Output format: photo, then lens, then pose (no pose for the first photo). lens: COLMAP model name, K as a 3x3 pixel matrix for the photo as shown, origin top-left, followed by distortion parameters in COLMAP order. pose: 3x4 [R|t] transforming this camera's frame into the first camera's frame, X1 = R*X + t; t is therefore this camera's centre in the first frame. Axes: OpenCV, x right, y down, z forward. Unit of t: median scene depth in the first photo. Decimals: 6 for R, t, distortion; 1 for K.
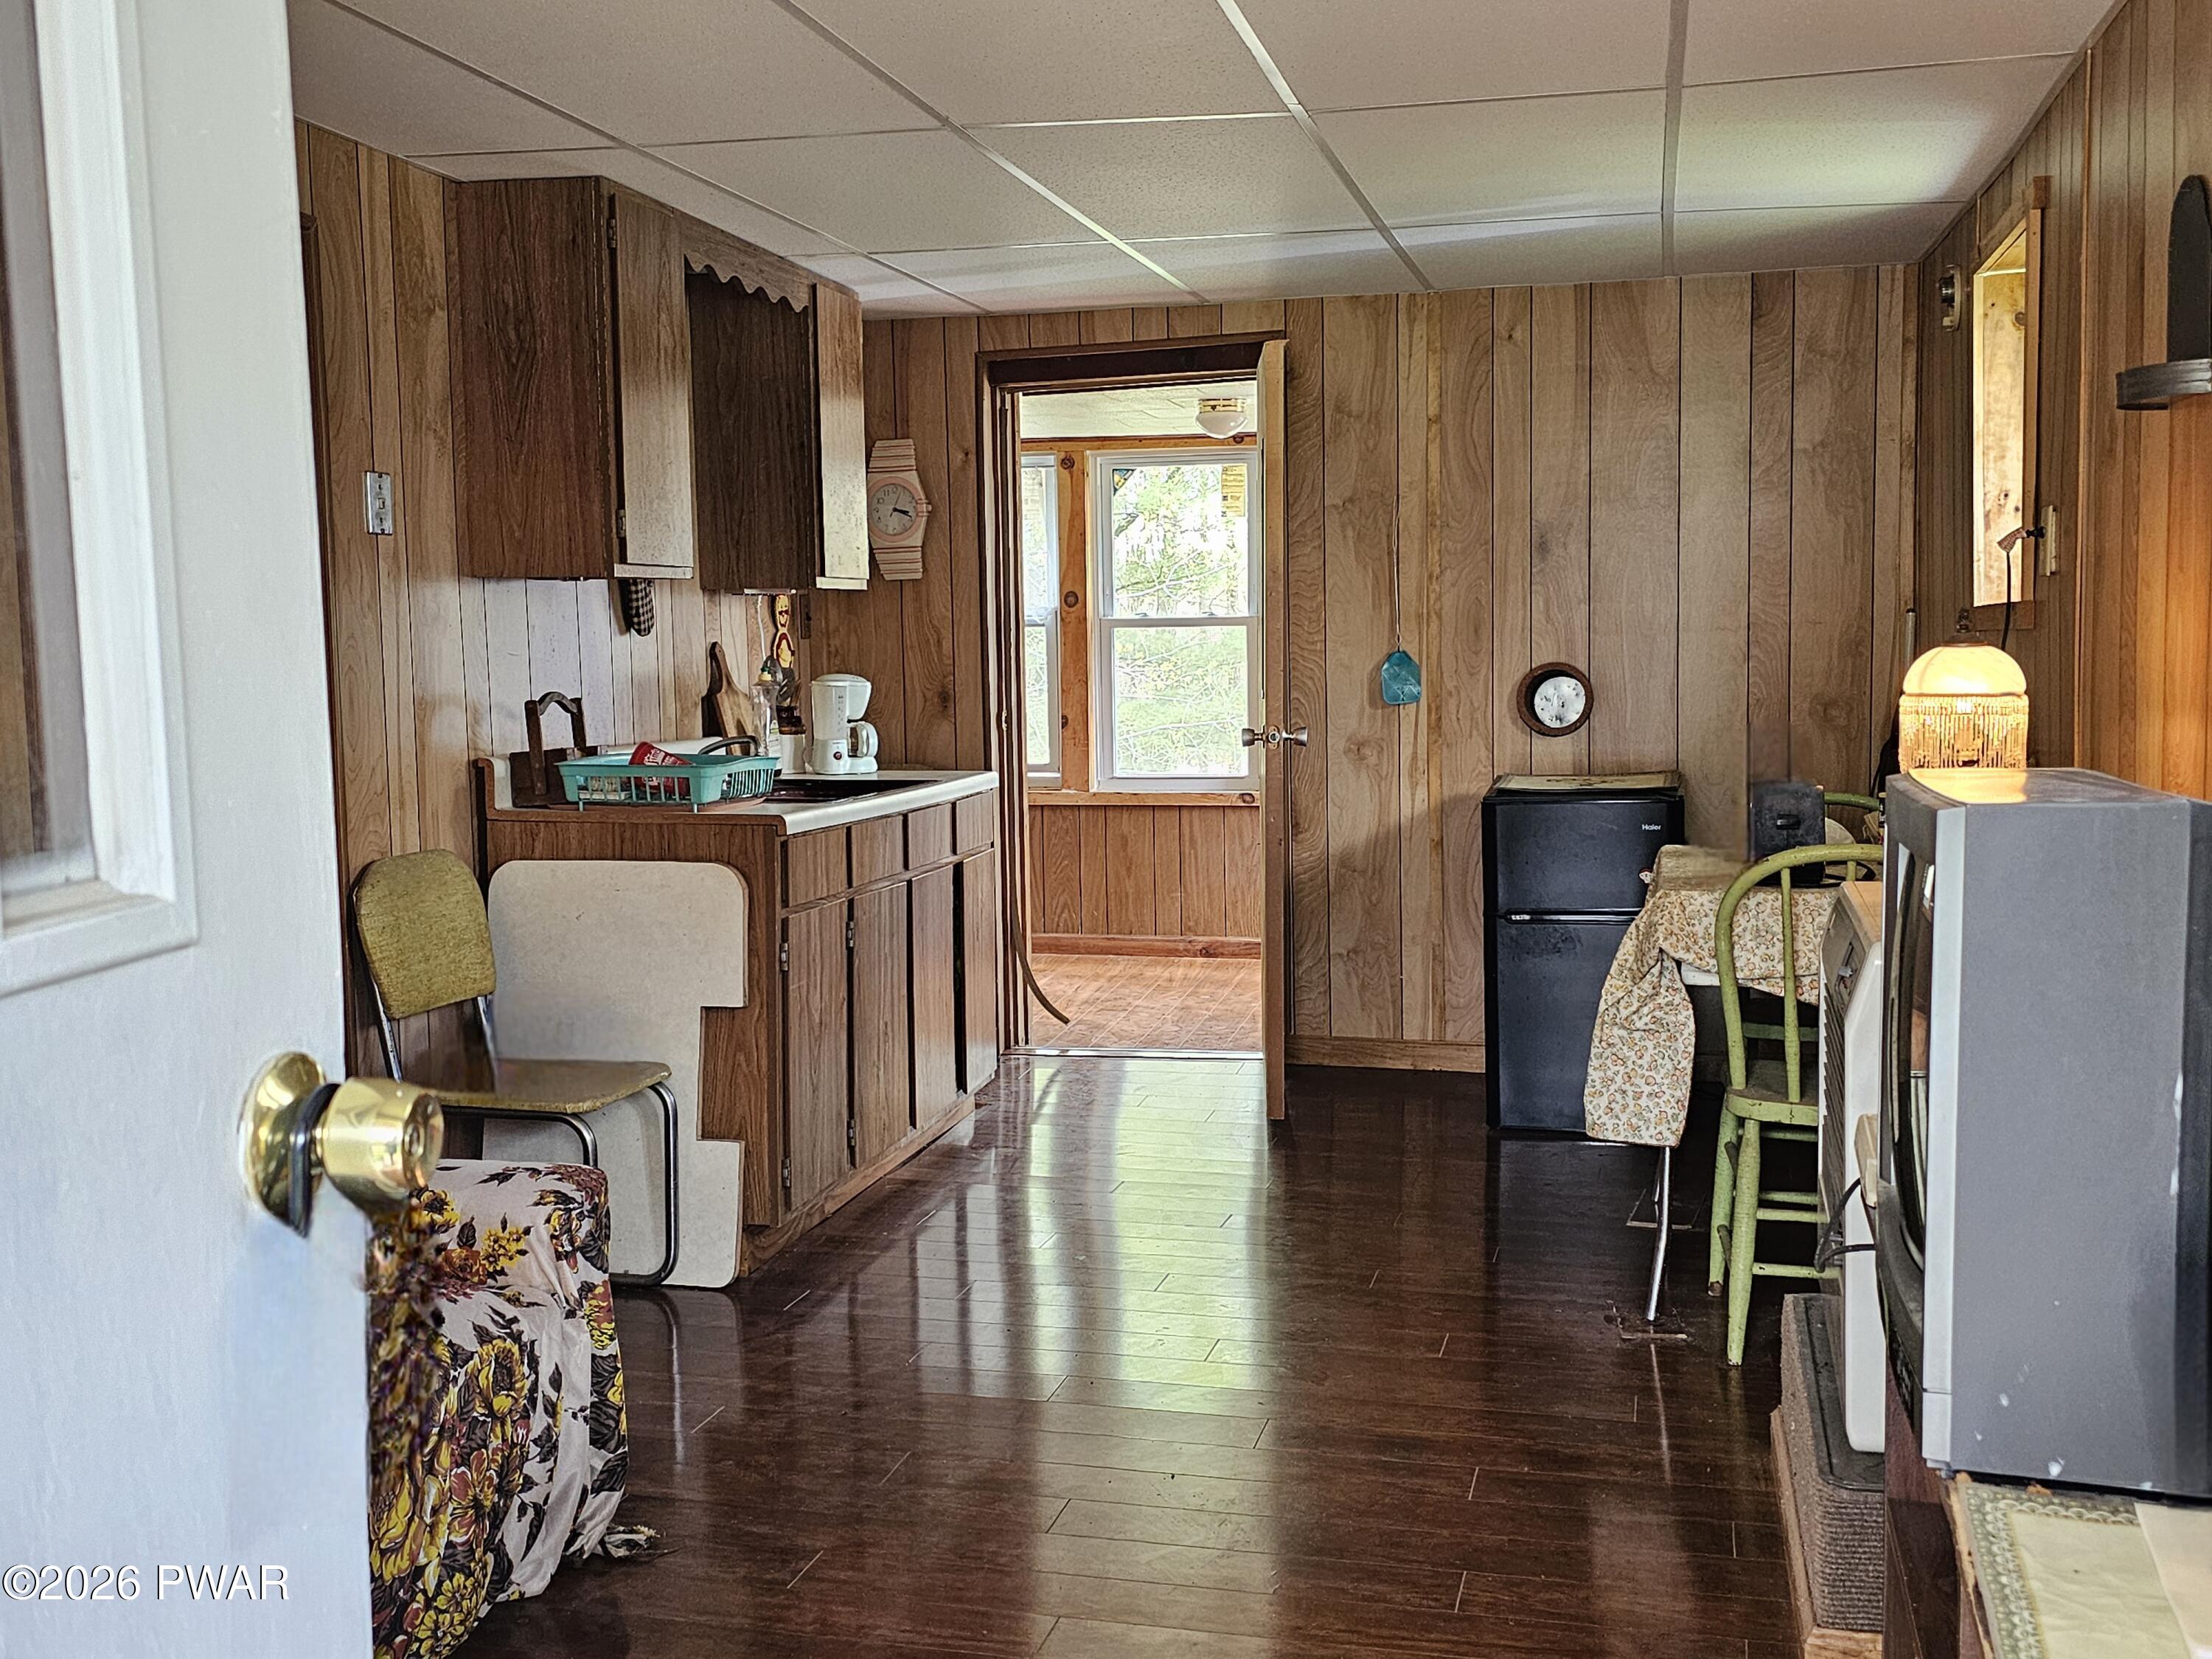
lens RADIAL K [[2191.4, 0, 1104.8], [0, 2191.4, 832.9], [0, 0, 1]] dist [0.018150, 0.000000]
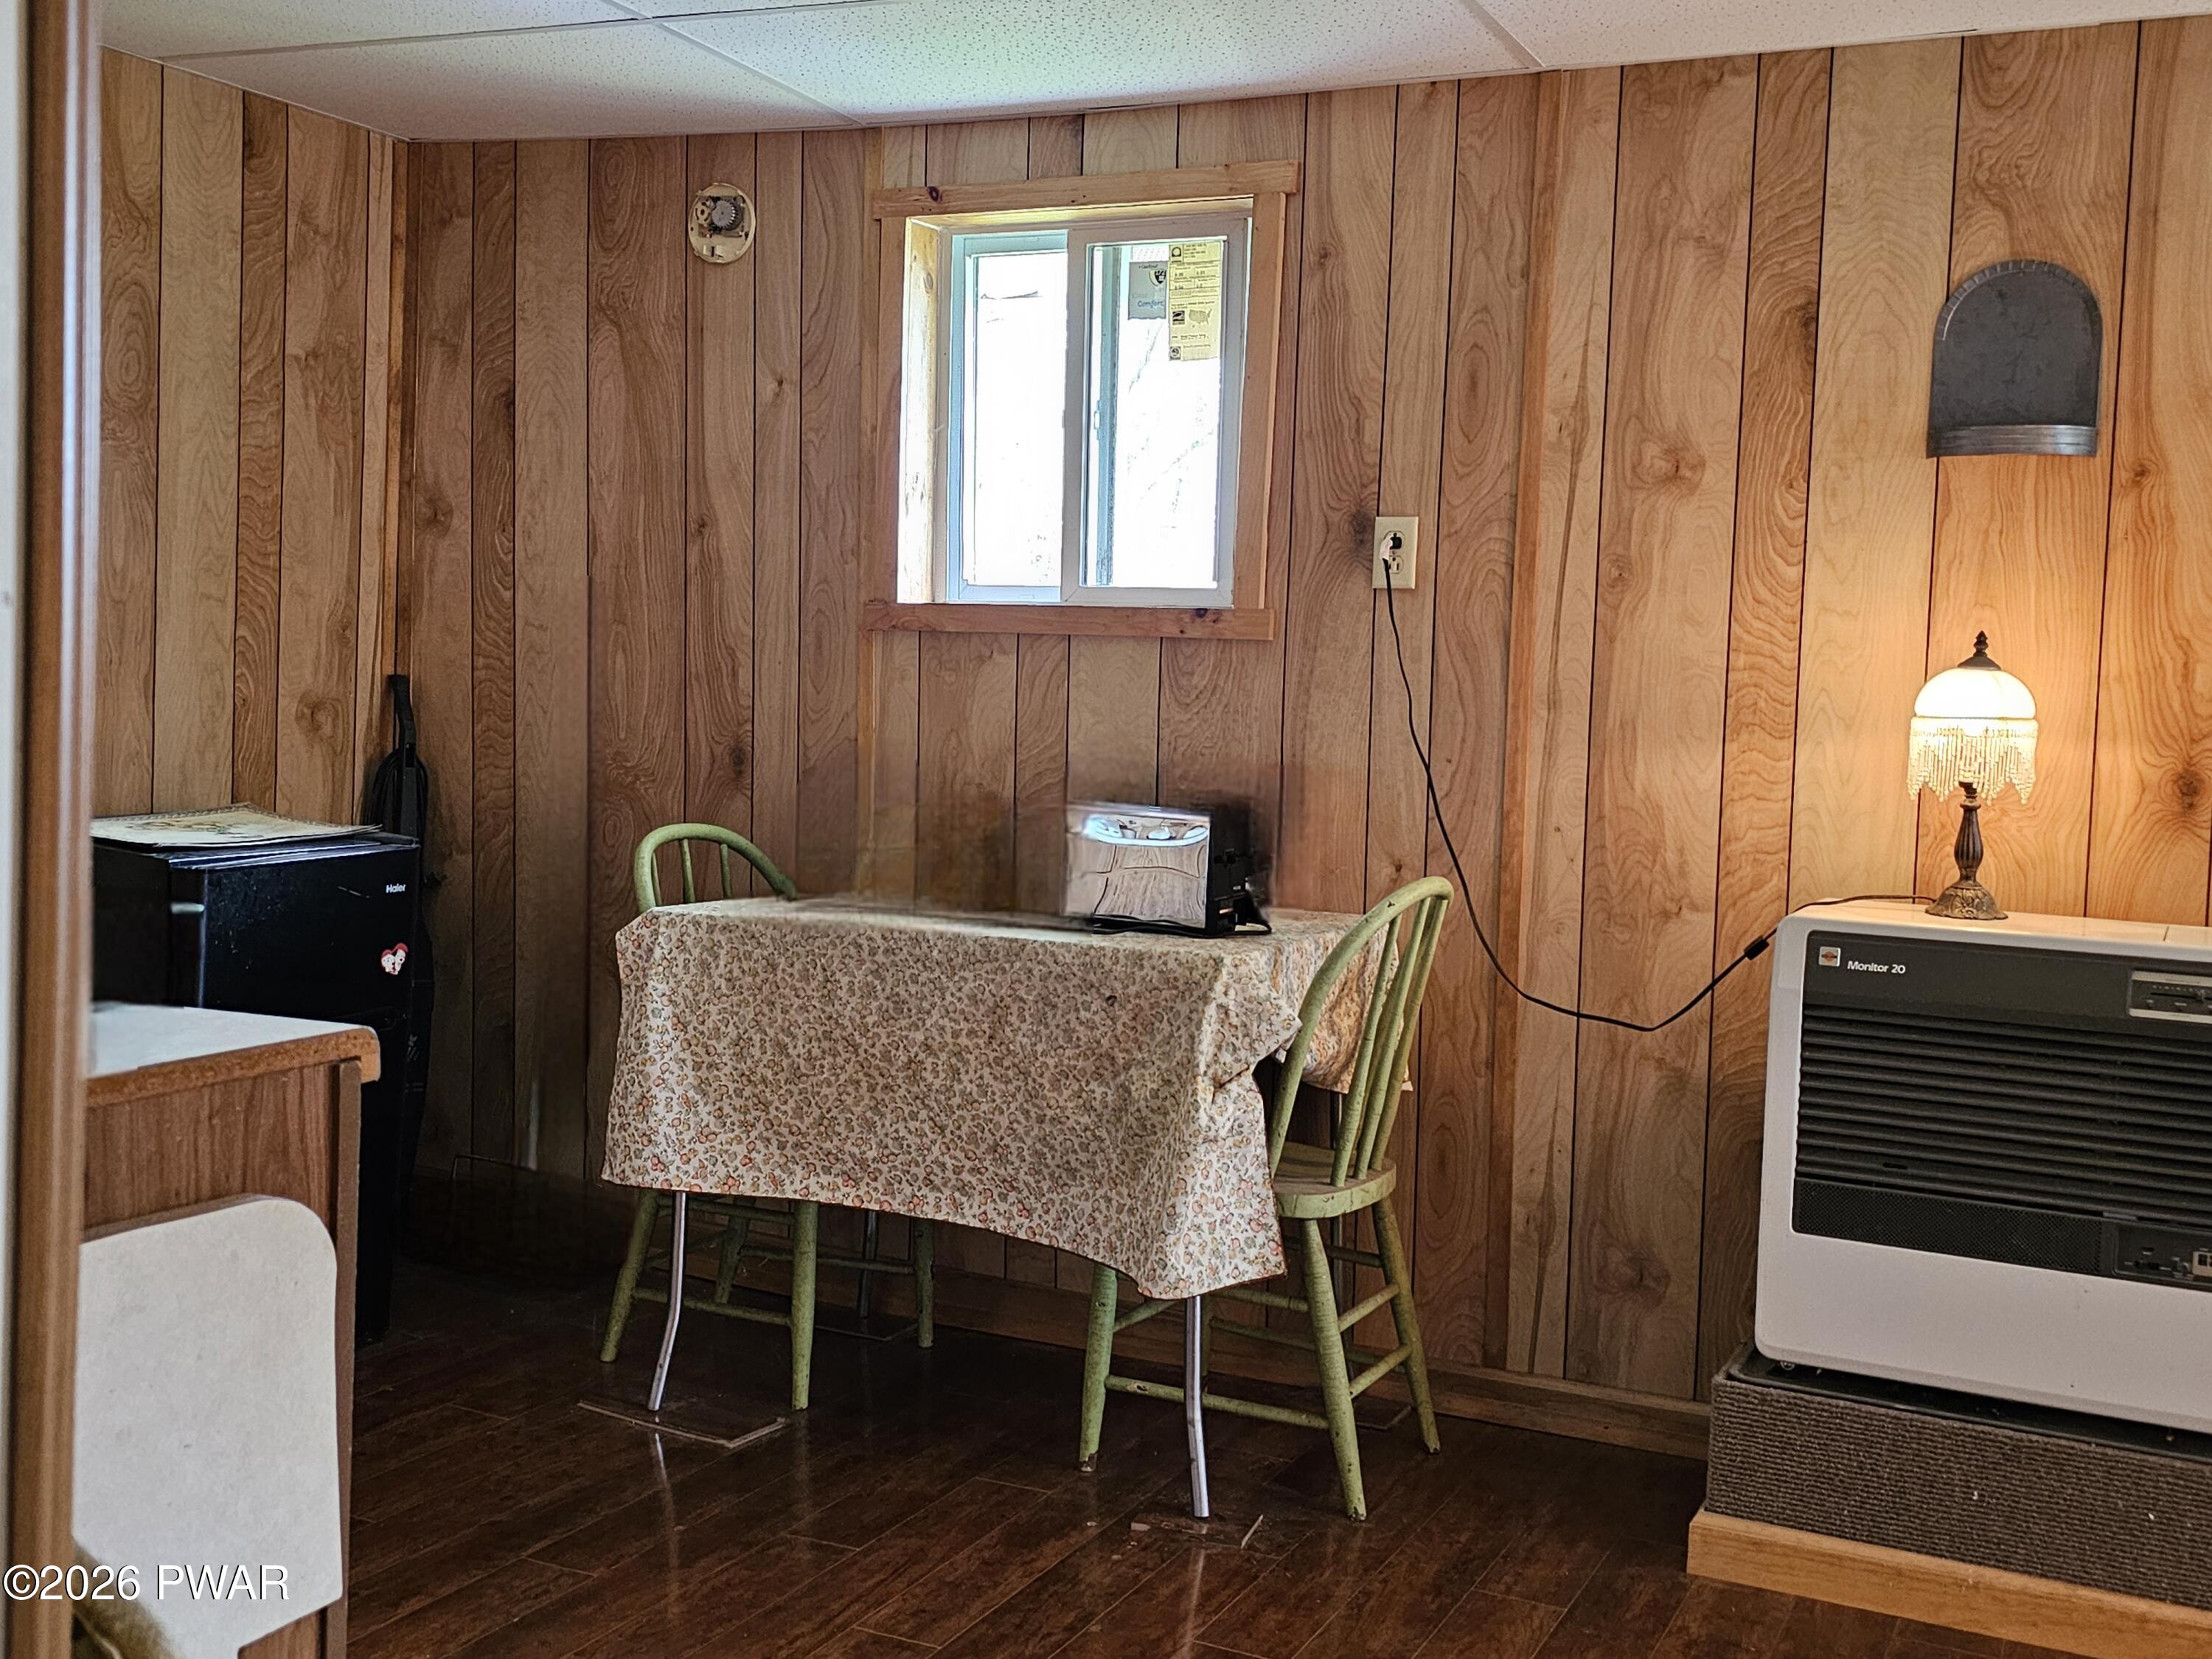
lens RADIAL K [[2191.4, 0, 1106.6], [0, 2191.4, 816.9], [0, 0, 1]] dist [0.018150, 0.000000]
pose [[0.209891, -0.042052, 0.976820, -0.346705], [0.044167, 0.998463, 0.033494, -0.034704], [-0.976727, 0.036114, 0.211425, 0.593267]]
